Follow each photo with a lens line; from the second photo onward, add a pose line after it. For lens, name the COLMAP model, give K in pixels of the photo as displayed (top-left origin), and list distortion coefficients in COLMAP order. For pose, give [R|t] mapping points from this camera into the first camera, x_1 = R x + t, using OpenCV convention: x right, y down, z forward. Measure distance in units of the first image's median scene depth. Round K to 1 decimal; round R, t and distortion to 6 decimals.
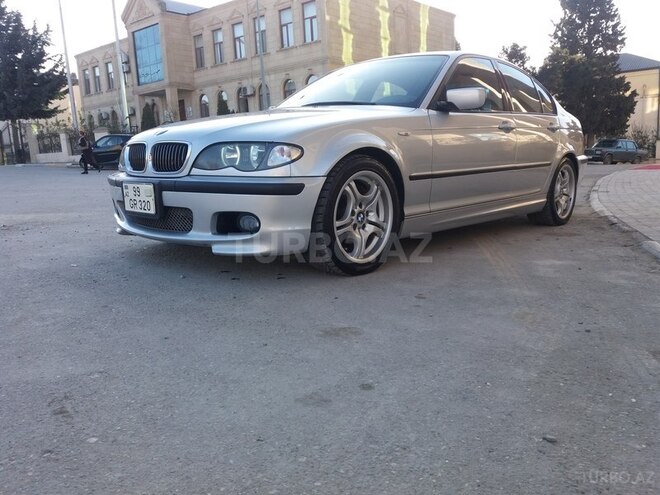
lens RADIAL K [[548.5, 0, 330.0], [0, 548.5, 247.5], [0, 0, 1]] dist [0.078643, -0.103675]
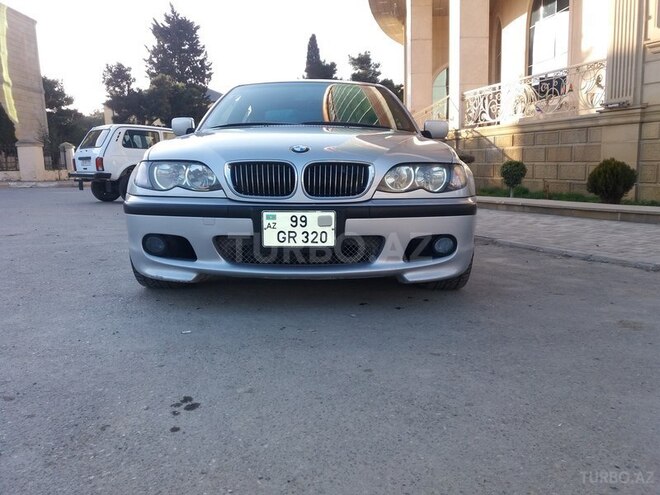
lens RADIAL K [[548.5, 0, 330.0], [0, 548.5, 247.5], [0, 0, 1]] dist [0.078643, -0.103675]
pose [[0.729115, -0.084495, 0.679155, -0.766708], [0.108404, 0.994080, 0.007296, -0.056058], [-0.675751, 0.068304, 0.733959, 0.330227]]
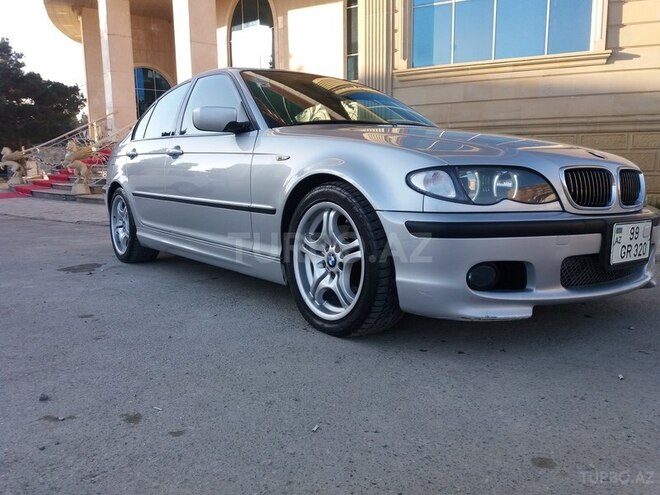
lens RADIAL K [[548.5, 0, 330.0], [0, 548.5, 247.5], [0, 0, 1]] dist [0.078643, -0.103675]
pose [[0.180612, -0.111270, 0.977240, -1.021220], [0.163158, 0.983204, 0.081795, -0.185953], [-0.969927, 0.144671, 0.195733, 1.105476]]
